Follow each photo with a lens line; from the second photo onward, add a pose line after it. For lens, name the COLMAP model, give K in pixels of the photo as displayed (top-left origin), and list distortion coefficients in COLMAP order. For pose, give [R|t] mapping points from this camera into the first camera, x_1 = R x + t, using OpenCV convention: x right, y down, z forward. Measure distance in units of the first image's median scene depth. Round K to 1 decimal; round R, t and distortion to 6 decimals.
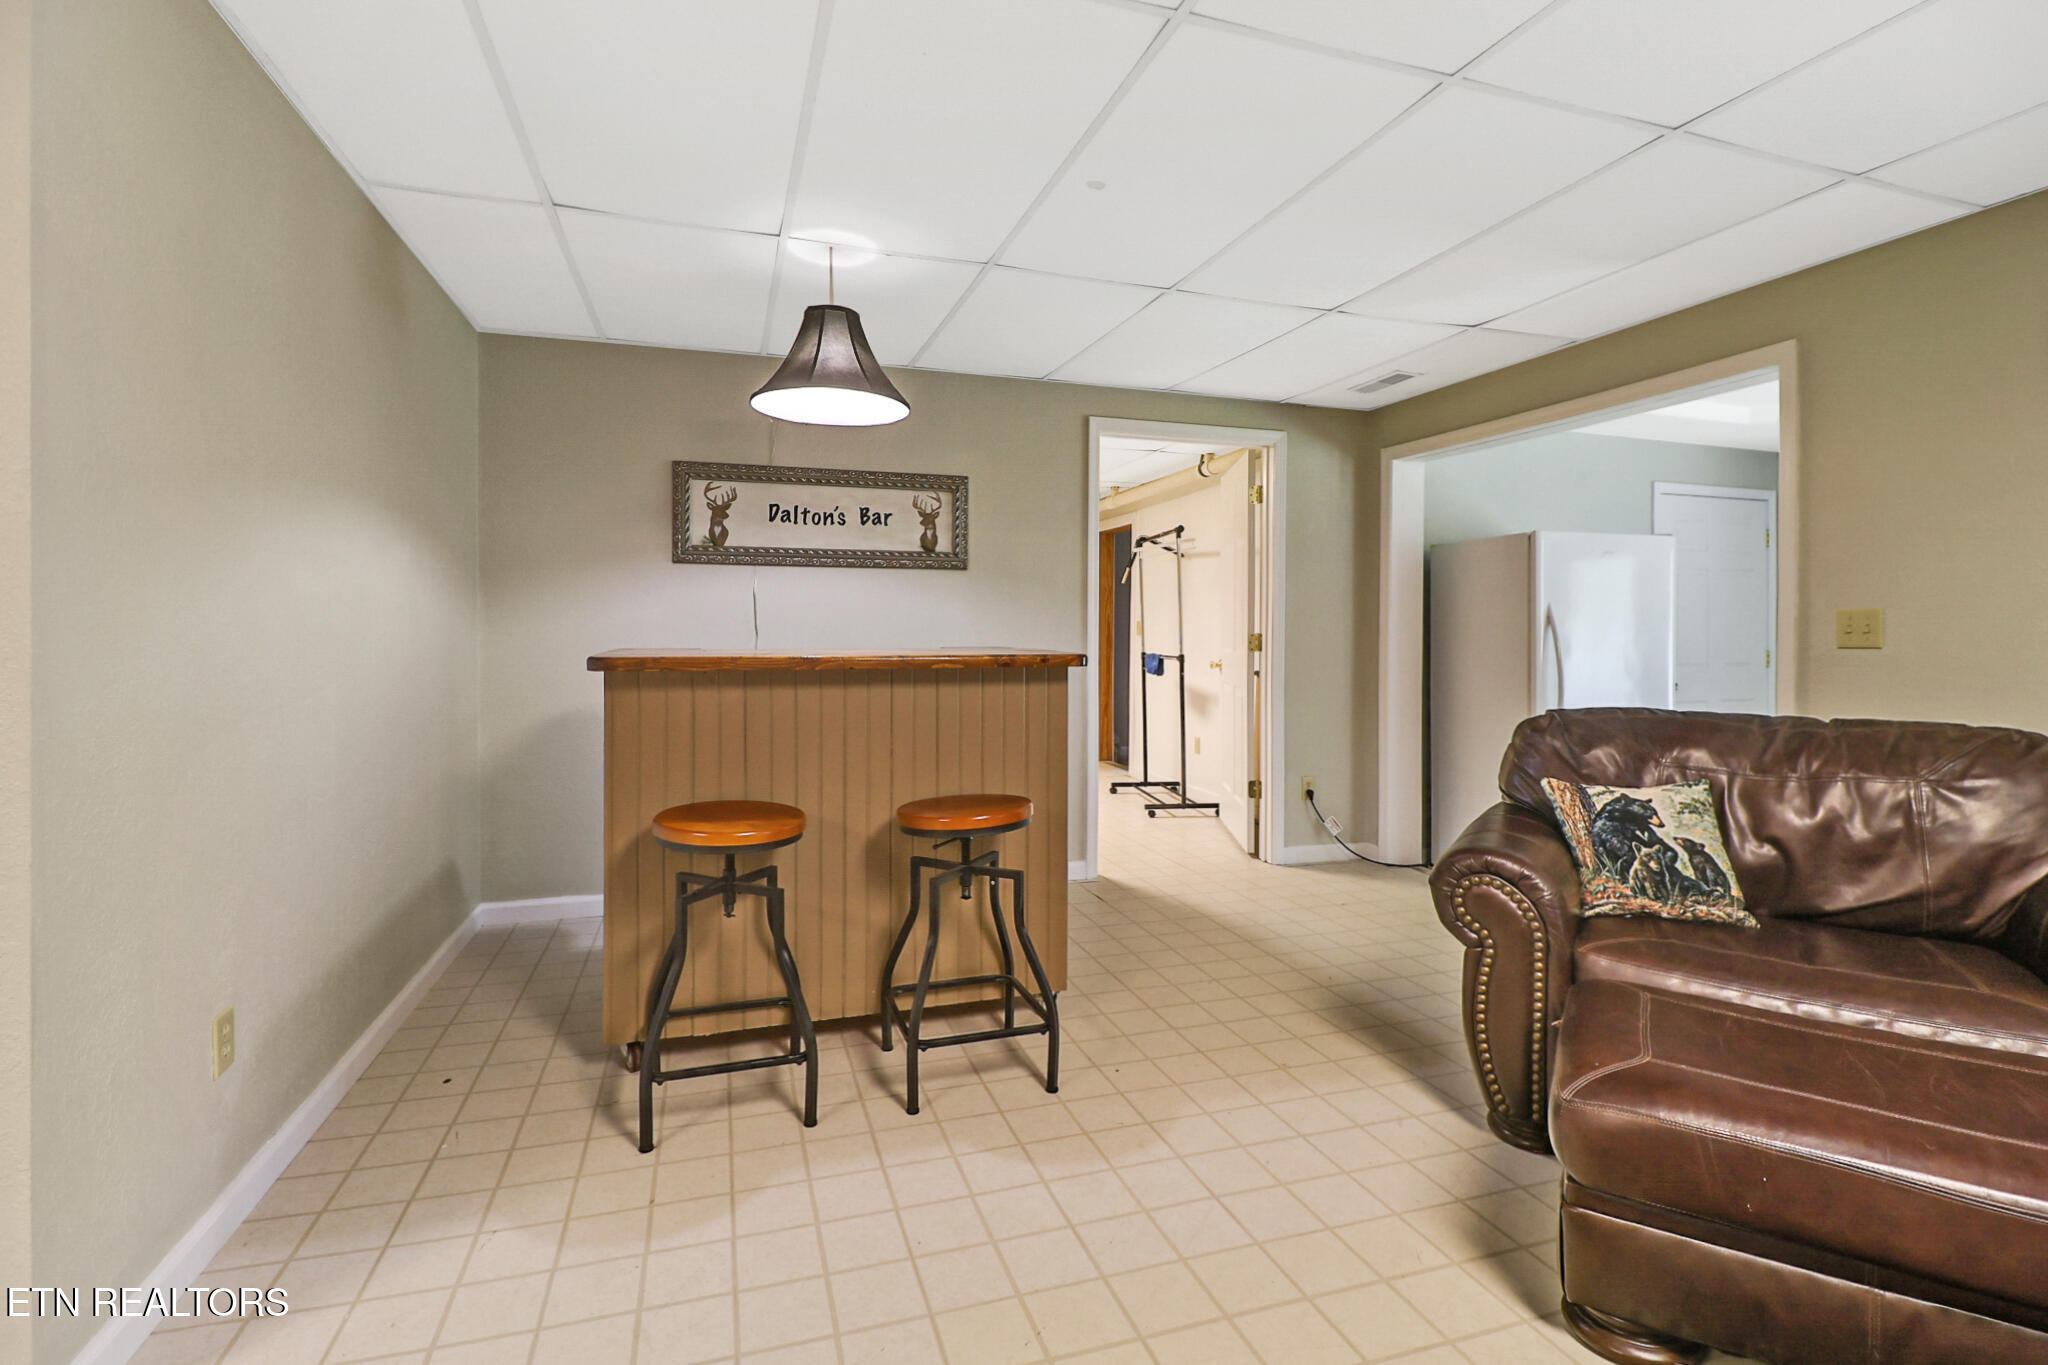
lens RADIAL K [[960.7, 0, 1023.7], [0, 960.7, 633.2], [0, 0, 1]] dist [0.036616, -0.012951]
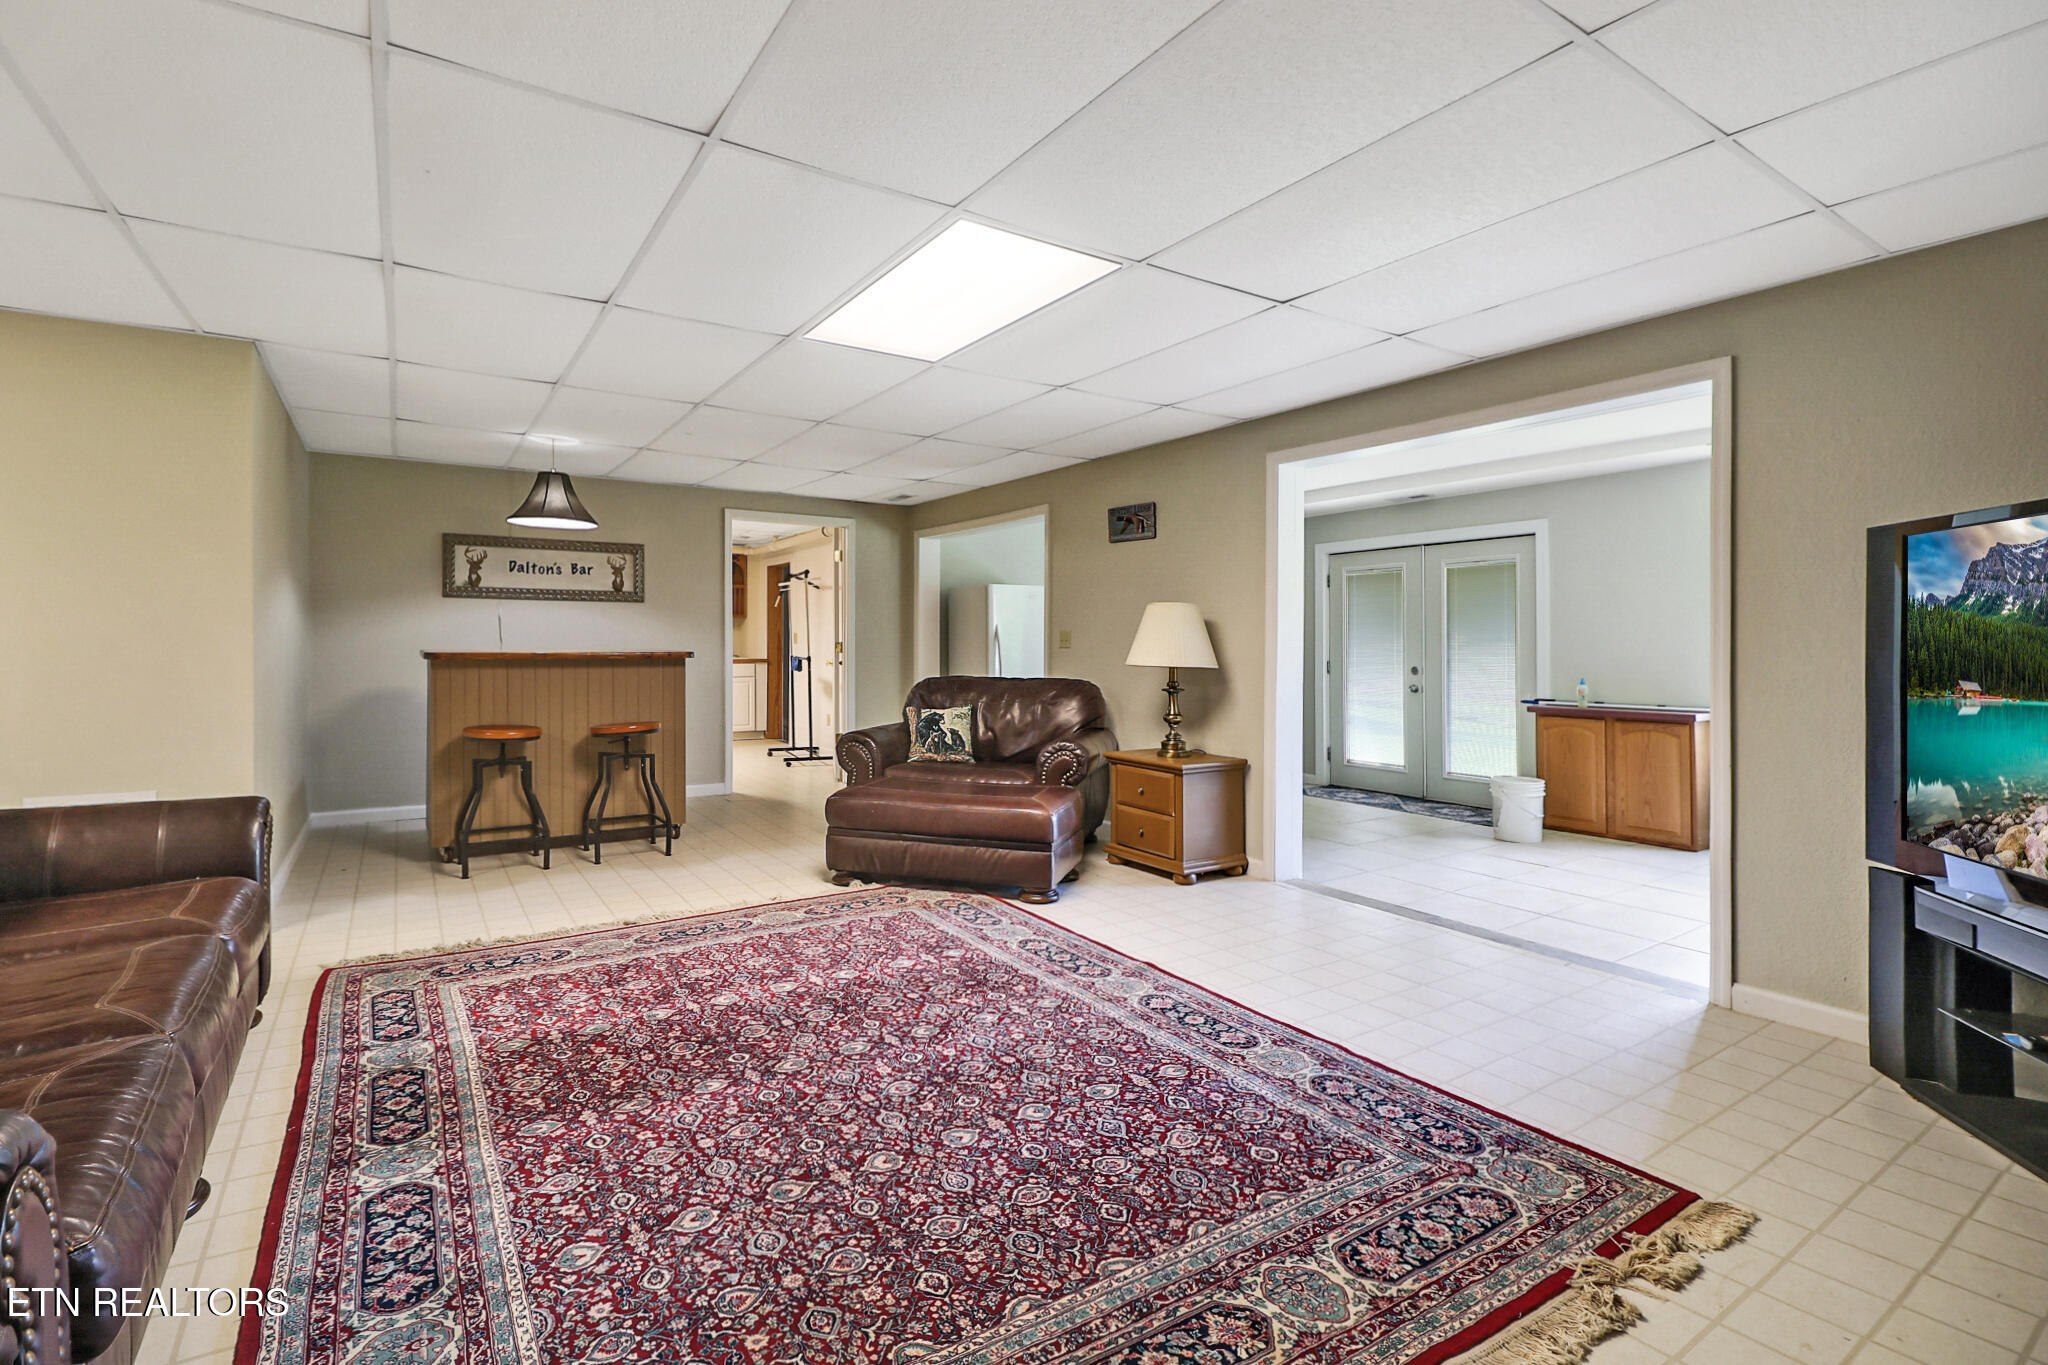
lens RADIAL K [[936.4, 0, 1007.3], [0, 936.4, 655.1], [0, 0, 1]] dist [0.001113, 0.000457]
pose [[0.966341, -0.003727, 0.257236, 0.146881], [0.000508, 0.999921, 0.012579, 0.003241], [-0.257262, -0.012025, 0.966267, -0.787334]]
